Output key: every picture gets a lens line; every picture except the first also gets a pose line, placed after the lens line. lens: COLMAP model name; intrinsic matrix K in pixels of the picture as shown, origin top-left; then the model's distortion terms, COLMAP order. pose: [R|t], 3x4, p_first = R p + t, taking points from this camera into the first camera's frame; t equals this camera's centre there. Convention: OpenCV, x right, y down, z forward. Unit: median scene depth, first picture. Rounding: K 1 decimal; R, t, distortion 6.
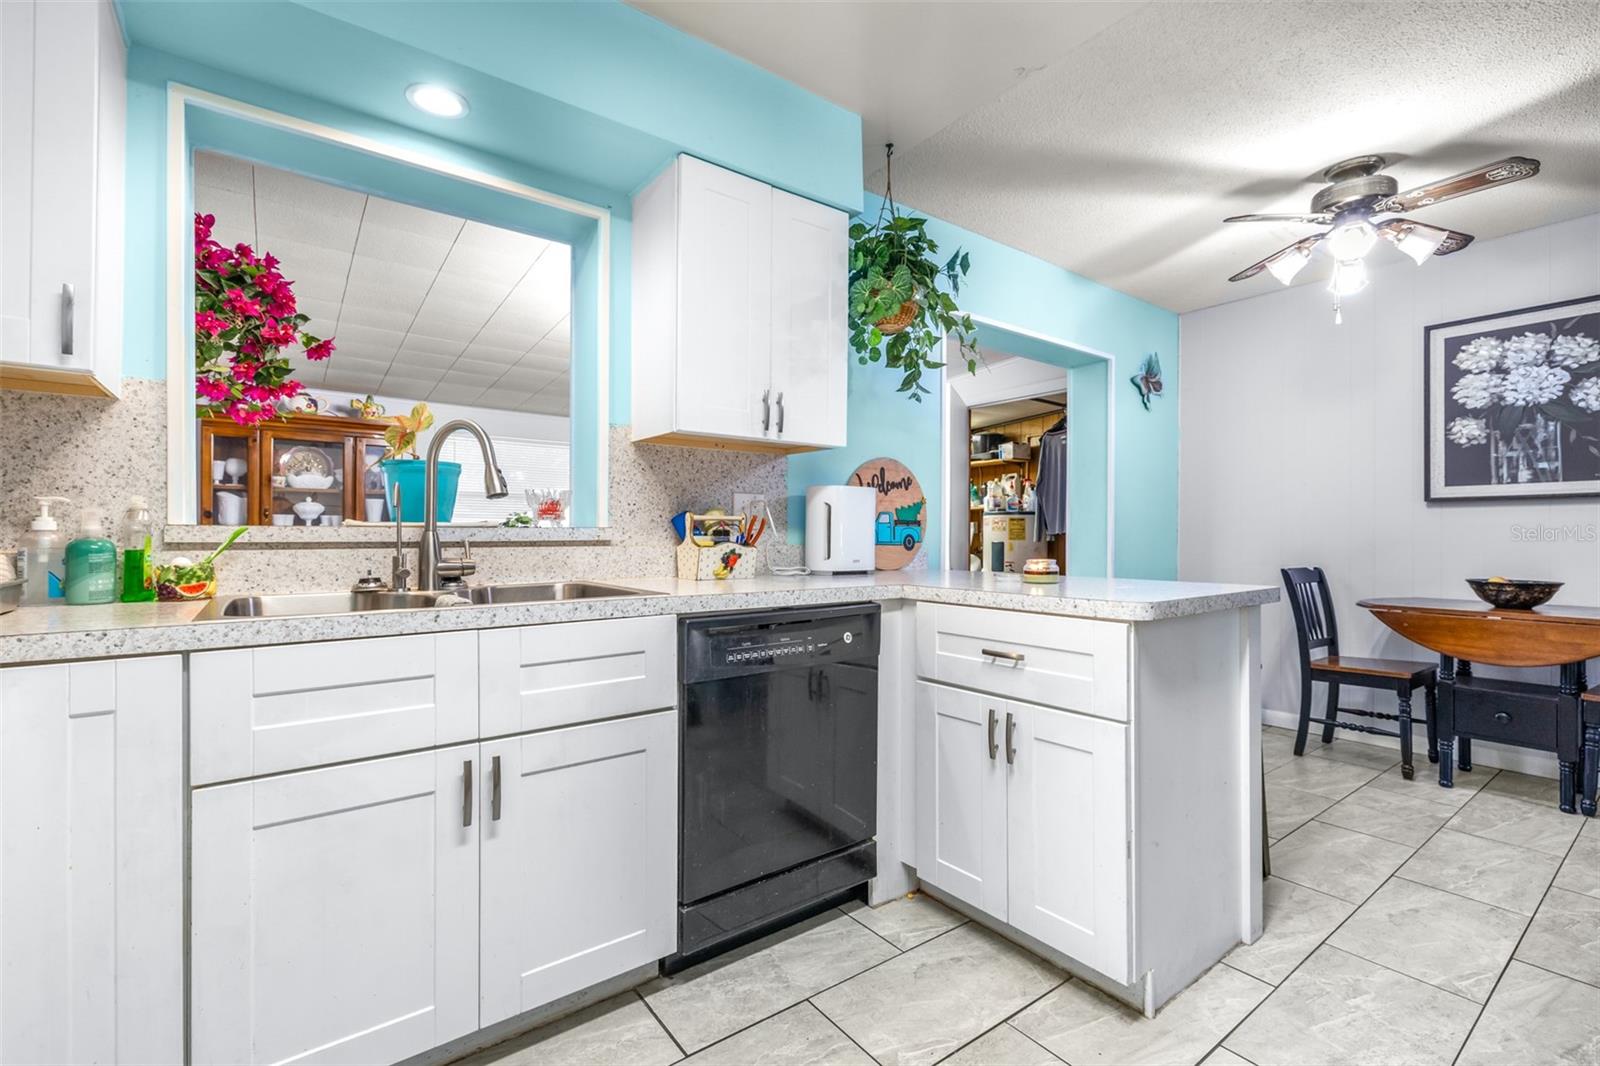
lens RADIAL K [[710.6, 0, 797.8], [0, 710.6, 532.1], [0, 0, 1]] dist [-0.000079, -0.000076]
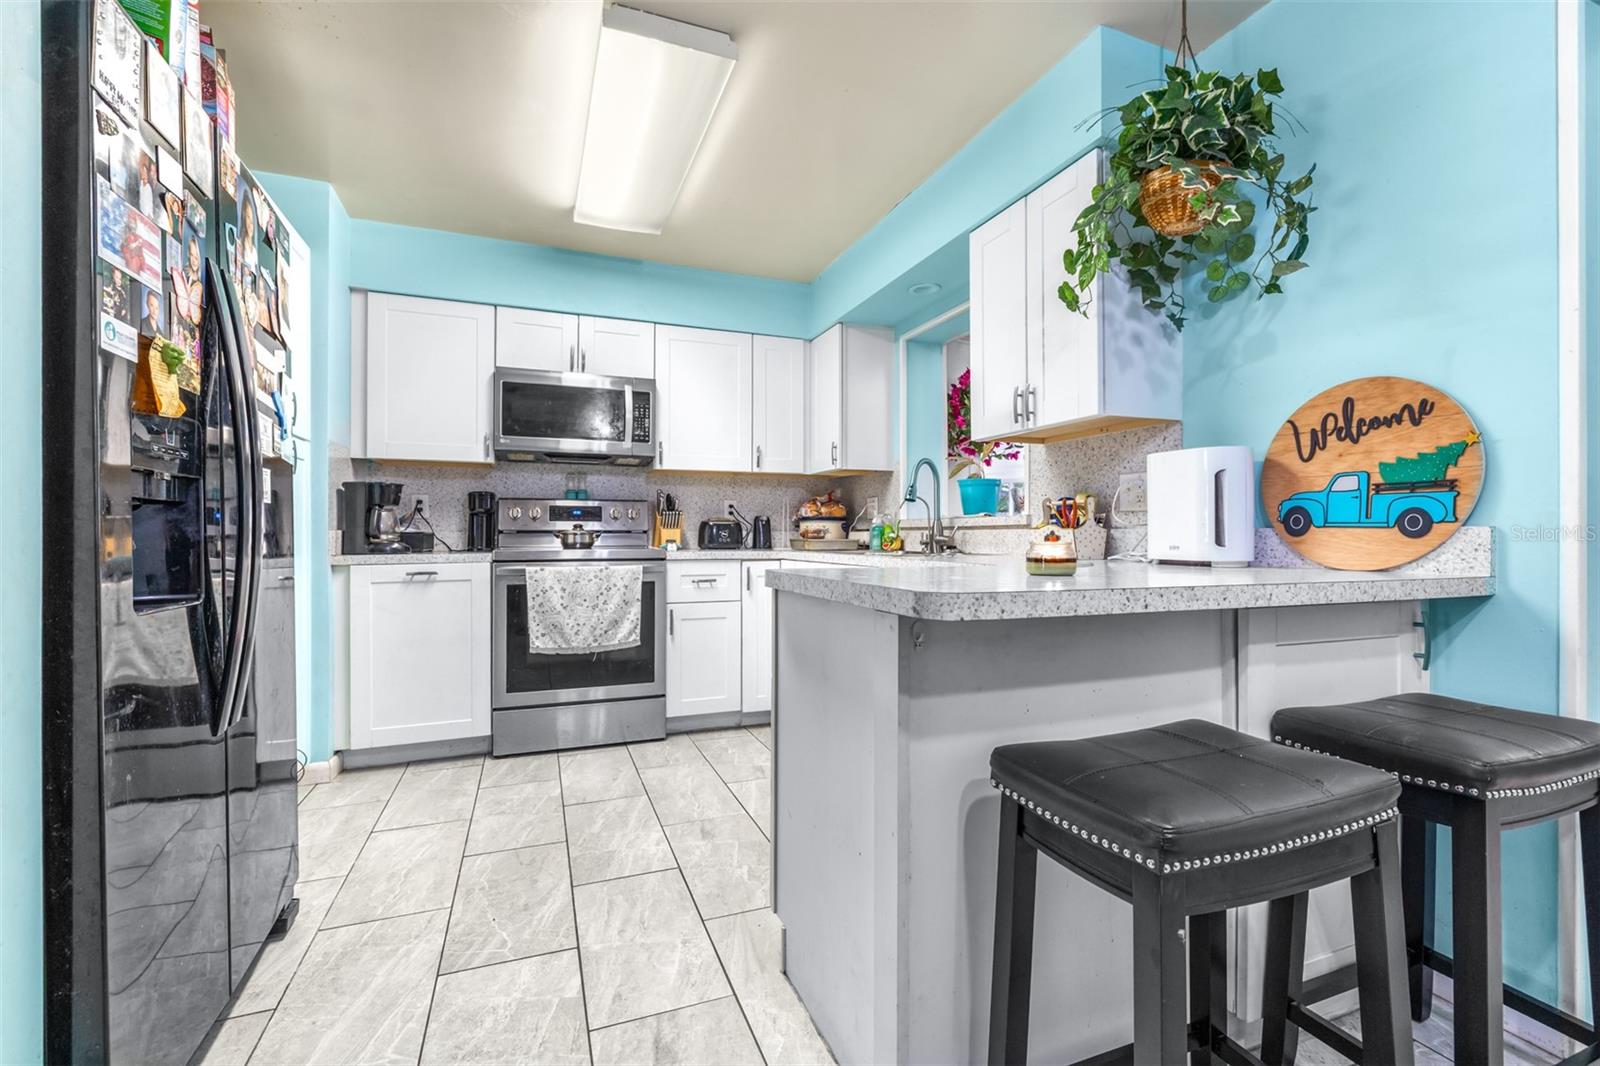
lens RADIAL K [[687.2, 0, 797.9], [0, 687.2, 529.7], [0, 0, 1]] dist [0.001346, 0.000248]
pose [[-0.266280, -0.007871, -0.963864, 0.808110], [0.002820, 0.999956, -0.008945, 0.023877], [0.963892, -0.005100, -0.266246, 0.713535]]
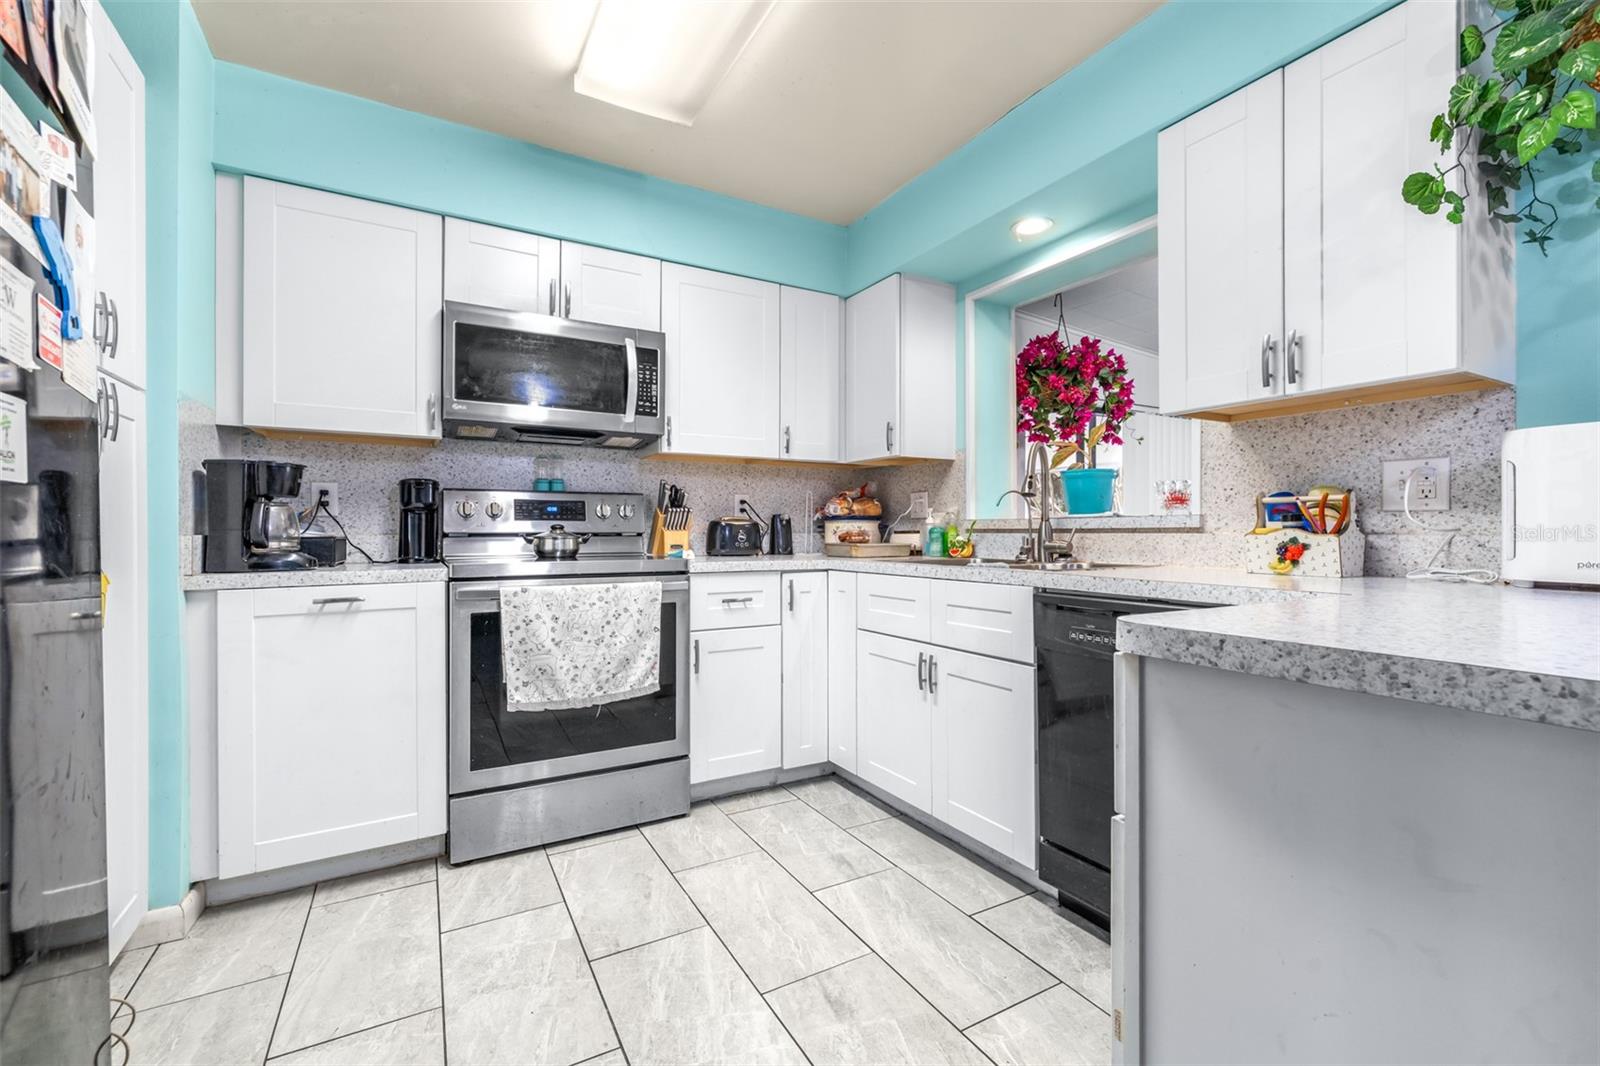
lens RADIAL K [[677.5, 0, 804.6], [0, 677.5, 529.5], [0, 0, 1]] dist [0.000522, -0.000198]
pose [[-0.119088, -0.004167, -0.992875, 0.573249], [0.003251, 0.999984, -0.004587, 0.013140], [0.992878, -0.003774, -0.119073, 0.431030]]
